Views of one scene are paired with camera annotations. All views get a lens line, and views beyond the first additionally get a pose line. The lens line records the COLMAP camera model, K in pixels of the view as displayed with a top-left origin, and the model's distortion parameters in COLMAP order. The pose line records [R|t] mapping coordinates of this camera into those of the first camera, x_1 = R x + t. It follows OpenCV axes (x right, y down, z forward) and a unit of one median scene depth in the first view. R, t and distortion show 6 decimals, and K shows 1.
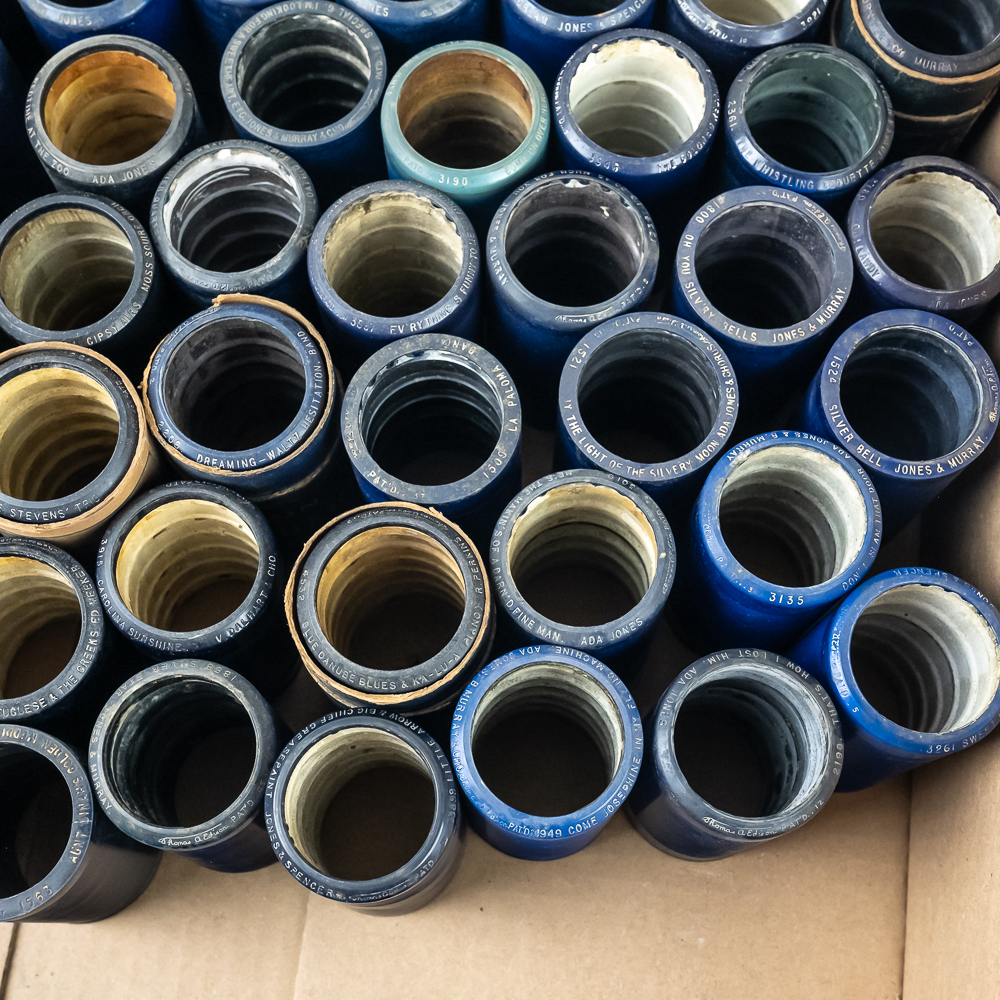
lens RADIAL K [[1523.7, 0, 494.3], [0, 1523.7, 473.5], [0, 0, 1]] dist [0.003612, 0.000000]
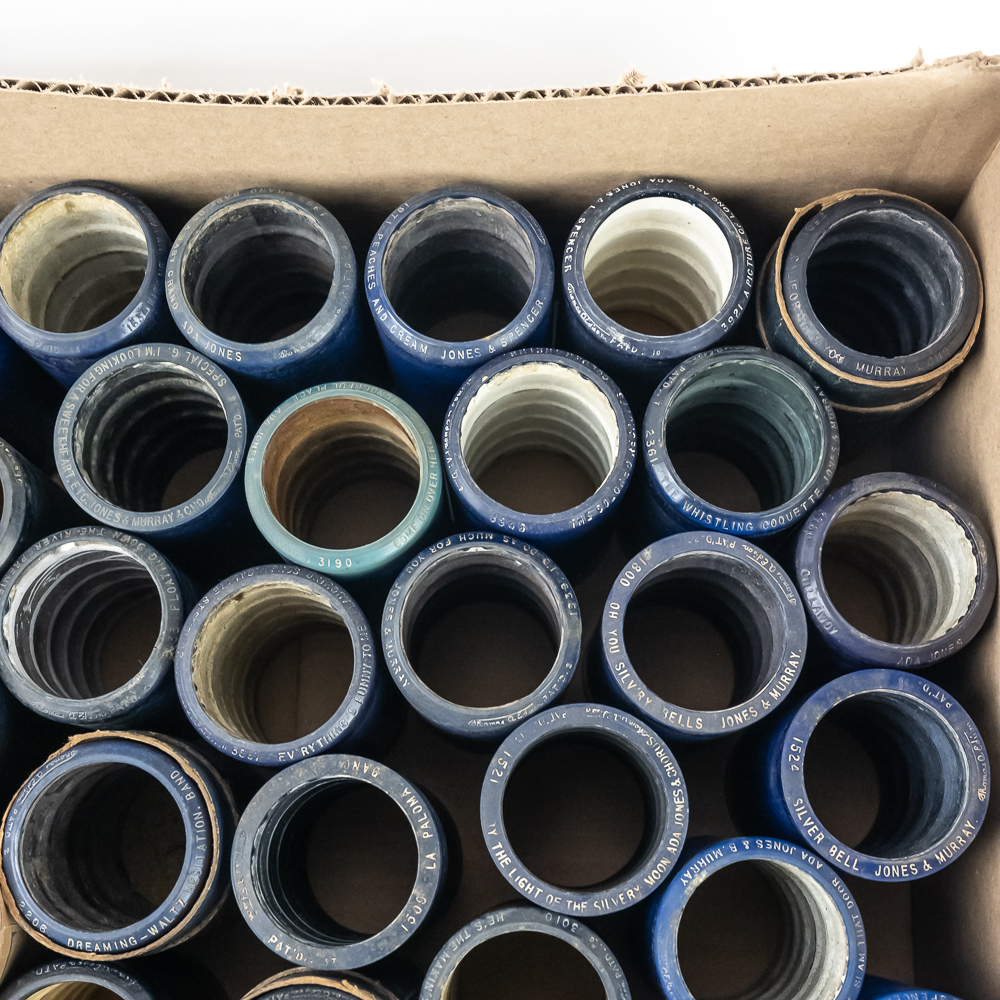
lens RADIAL K [[1523.7, 0, 489.8], [0, 1523.7, 495.3], [0, 0, 1]] dist [0.003612, 0.000000]
pose [[0.994988, -0.099137, 0.013040, 0.053093], [0.098272, 0.993609, 0.055536, -0.273590], [-0.018462, -0.053976, 0.998372, 0.145928]]
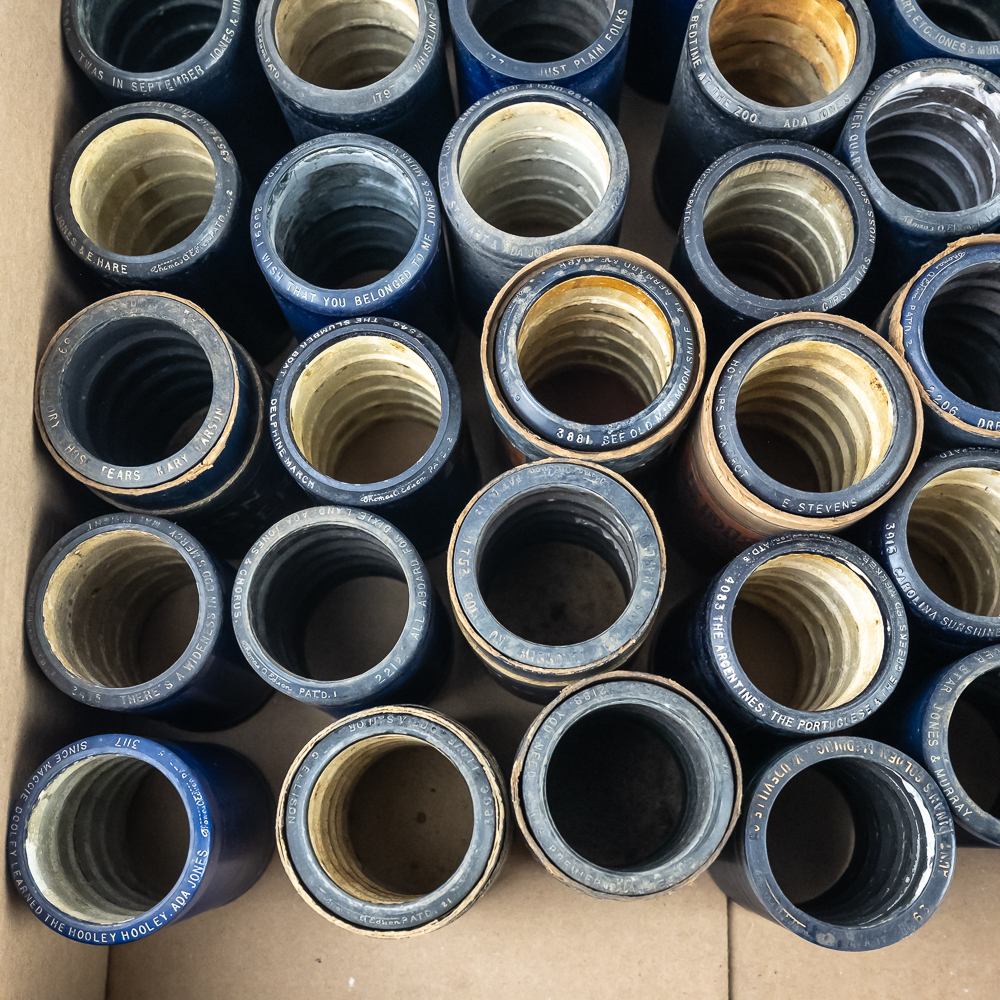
lens RADIAL K [[1523.7, 0, 510.8], [0, 1523.7, 496.5], [0, 0, 1]] dist [0.003612, 0.000000]
pose [[0.993180, -0.115667, -0.014650, -0.445252], [0.116533, 0.988767, 0.093592, -0.080849], [0.003660, -0.094661, 0.995503, 0.089234]]
